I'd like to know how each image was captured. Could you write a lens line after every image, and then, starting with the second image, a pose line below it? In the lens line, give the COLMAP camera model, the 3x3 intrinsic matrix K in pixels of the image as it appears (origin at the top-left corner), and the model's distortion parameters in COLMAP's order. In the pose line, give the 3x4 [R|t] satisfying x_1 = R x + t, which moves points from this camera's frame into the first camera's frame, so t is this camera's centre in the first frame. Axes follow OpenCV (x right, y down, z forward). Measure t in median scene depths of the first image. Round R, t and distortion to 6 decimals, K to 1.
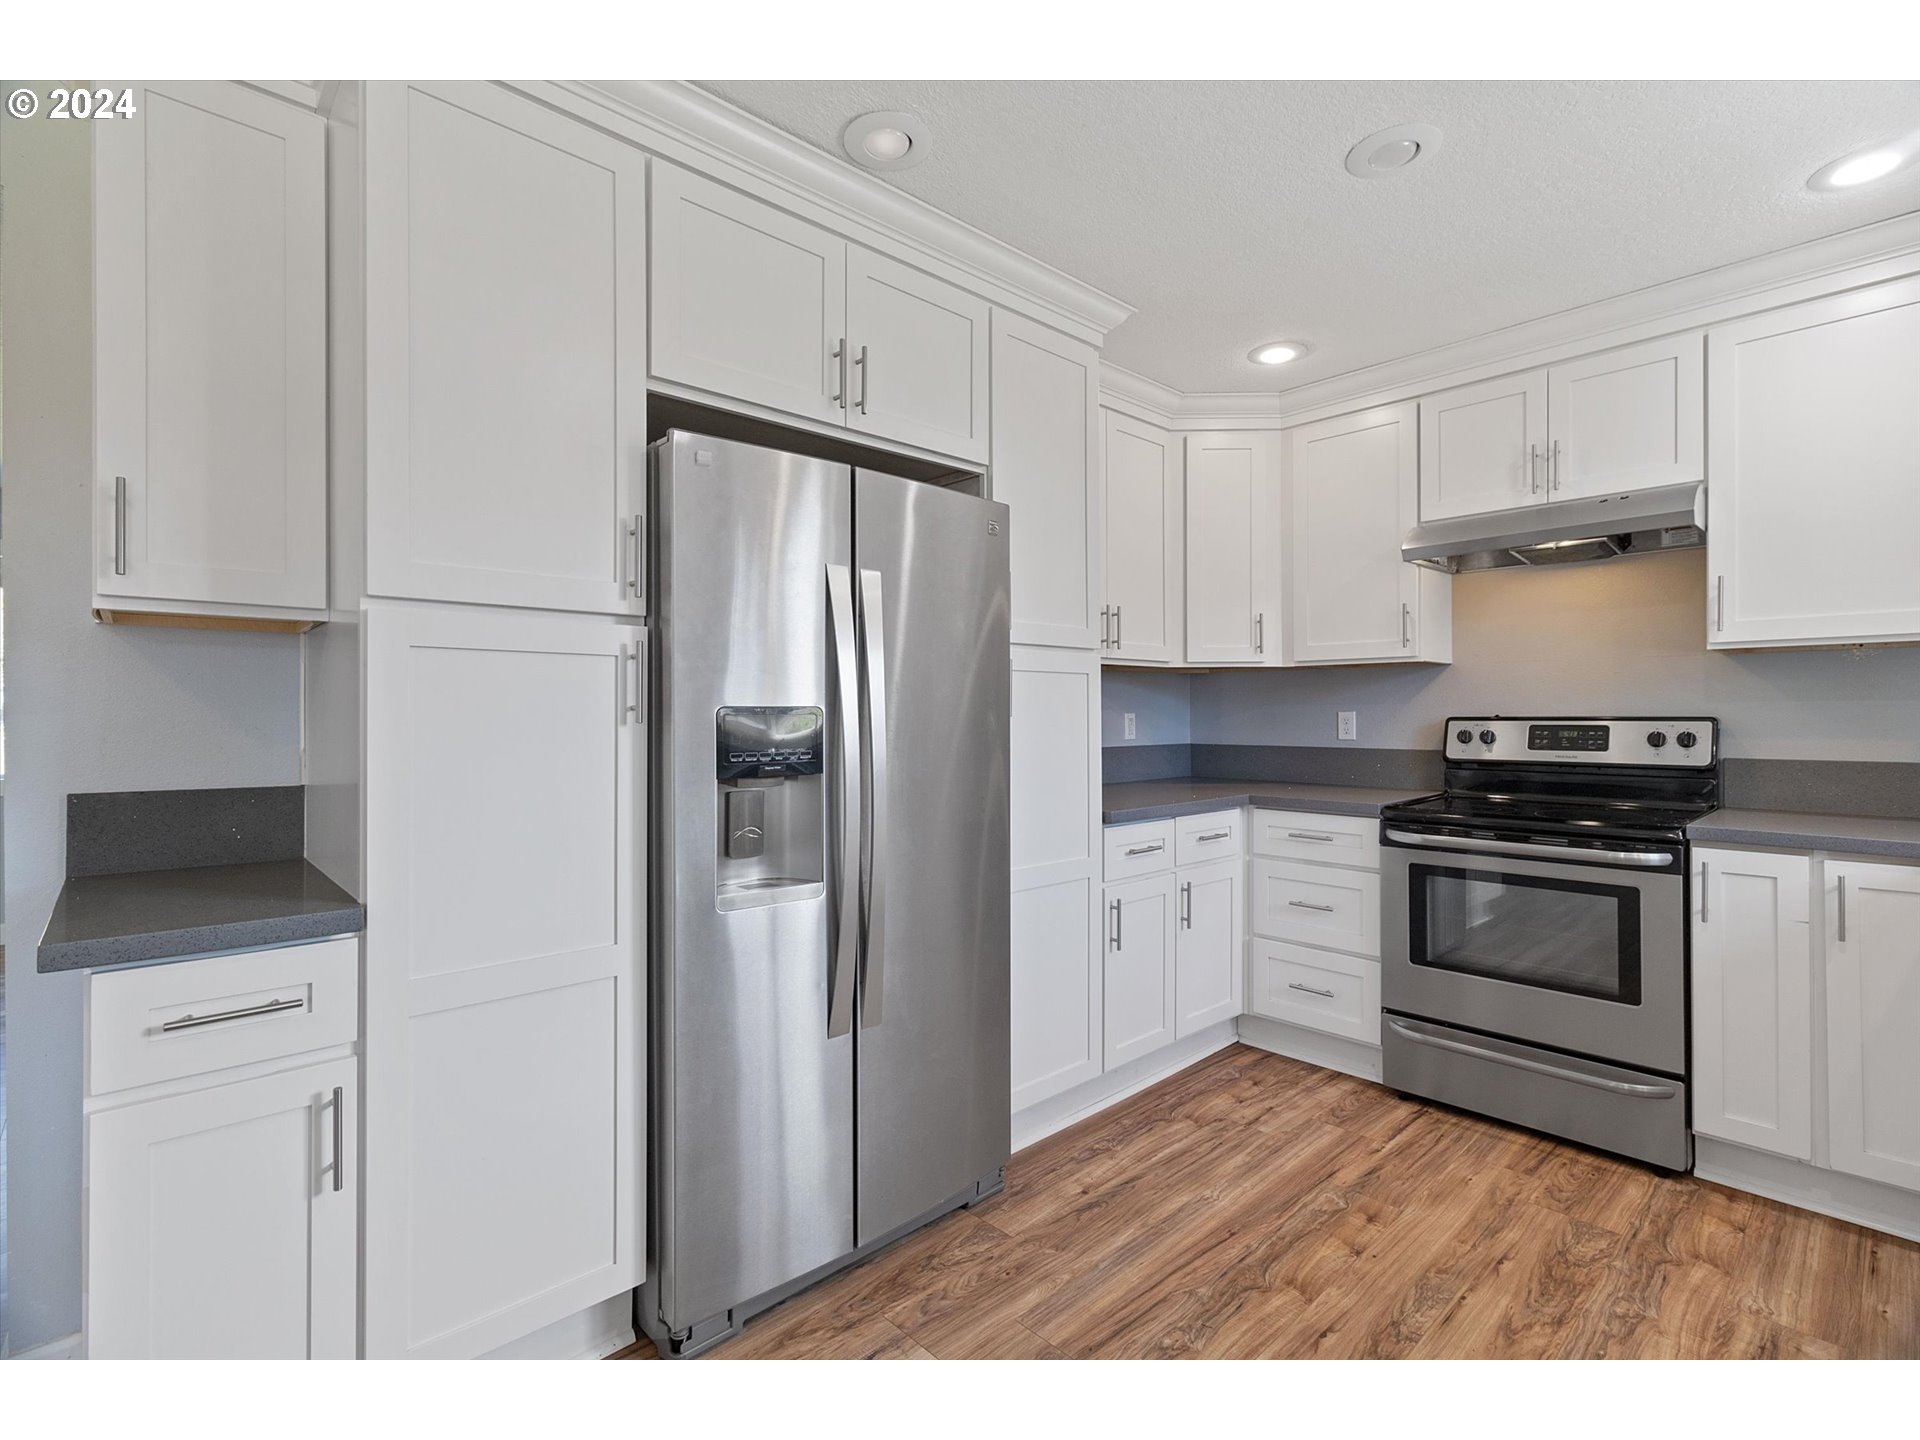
lens RADIAL K [[892.3, 0, 961.5], [0, 892.3, 712.0], [0, 0, 1]] dist [0.009141, 0.000323]
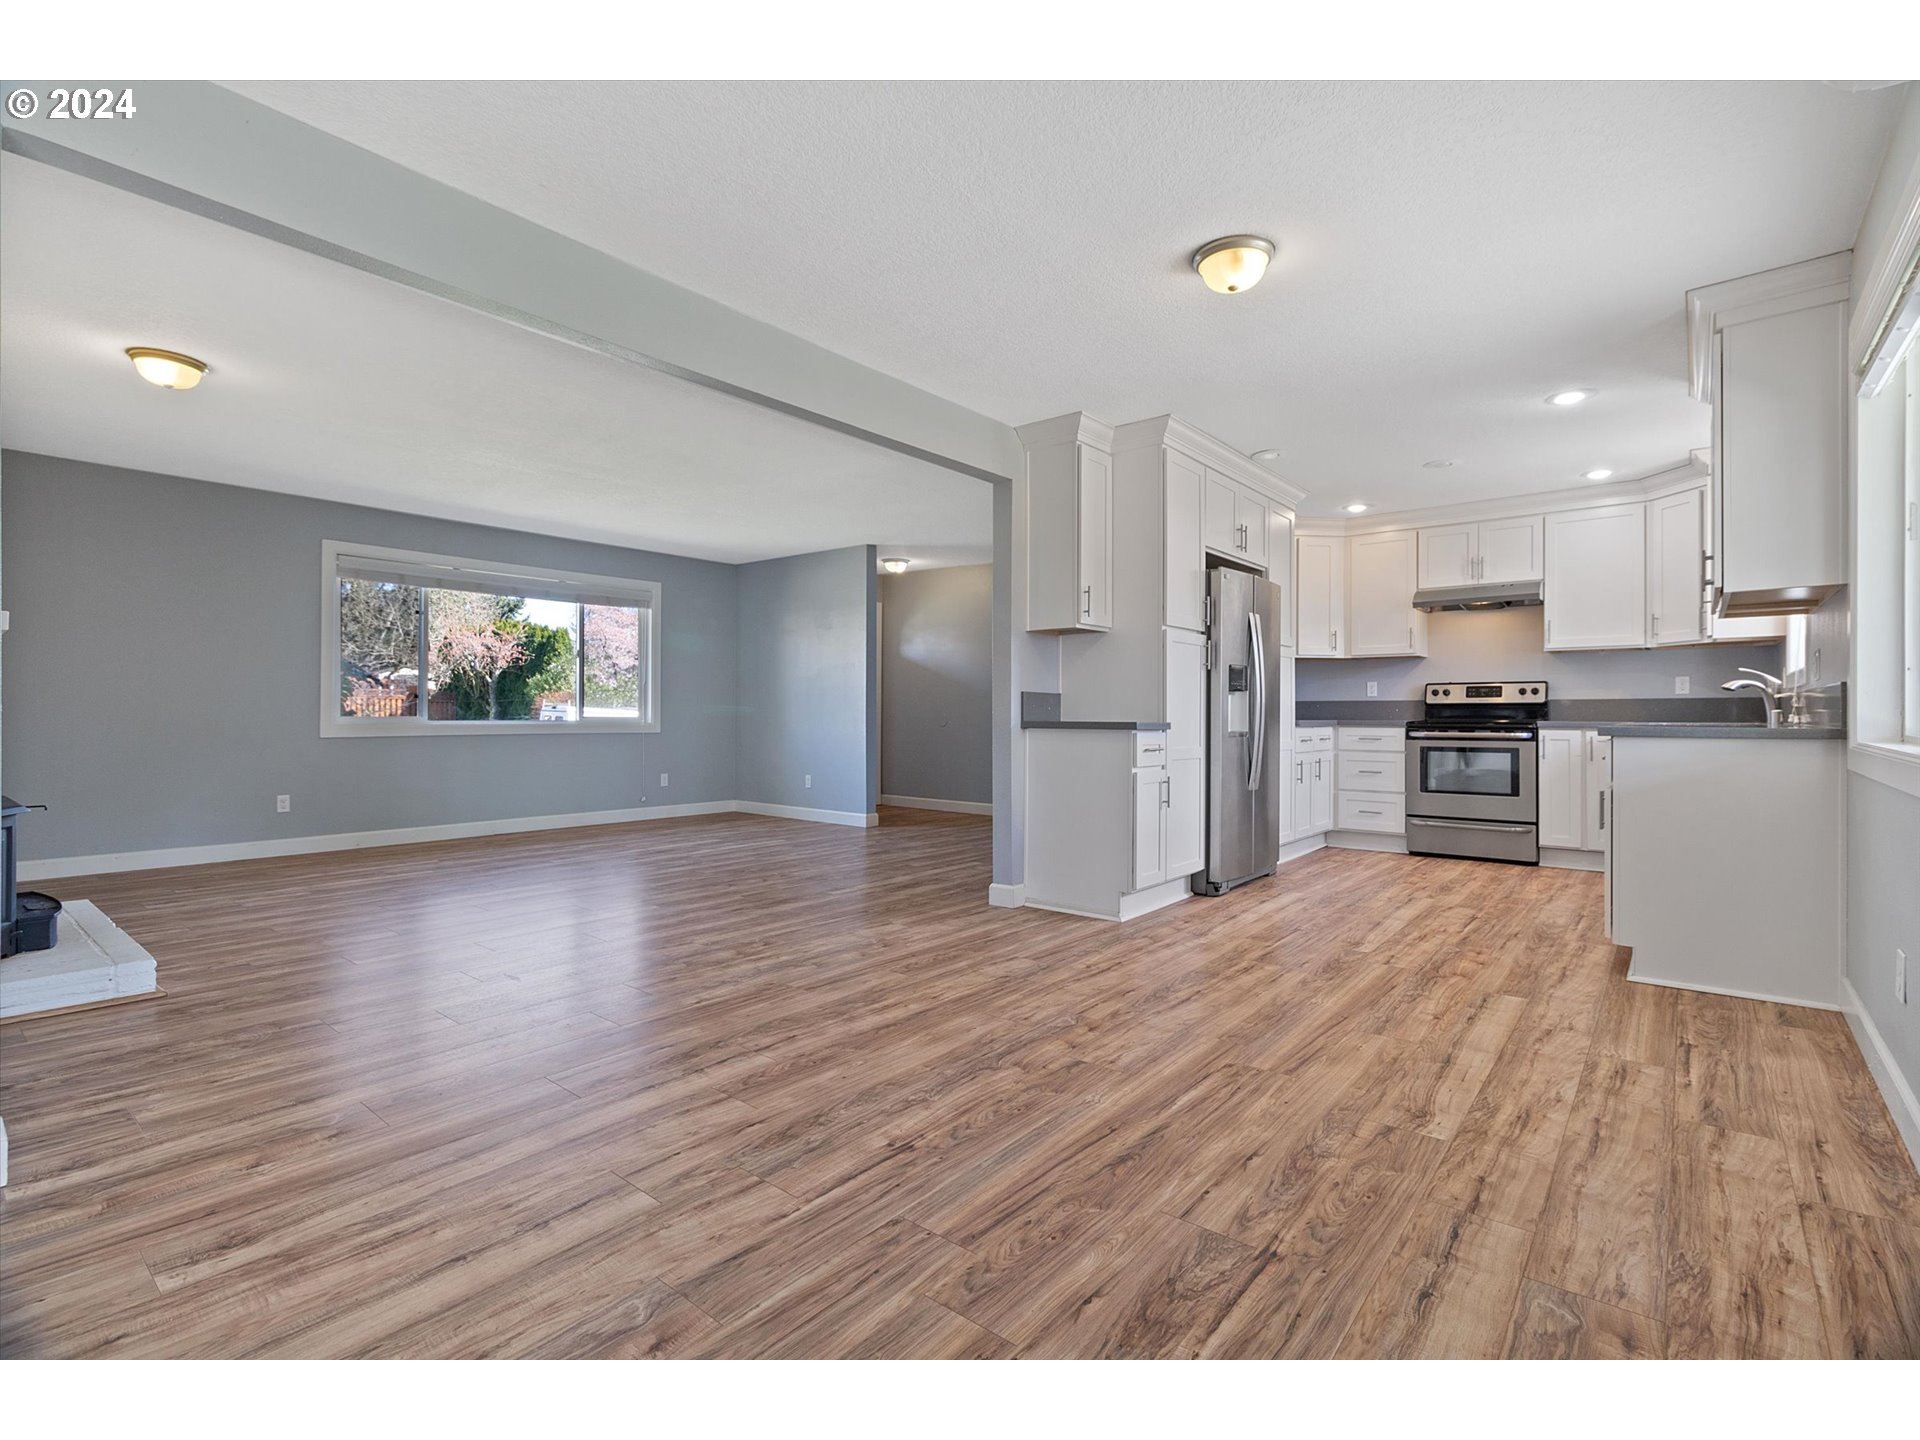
lens RADIAL K [[873.5, 0, 952.6], [0, 873.5, 710.9], [0, 0, 1]] dist [0.001860, 0.000591]
pose [[0.993115, 0.007802, 0.116886, -0.881496], [-0.007623, 0.999969, -0.001981, 0.093096], [-0.116898, 0.001076, 0.993143, -0.988546]]
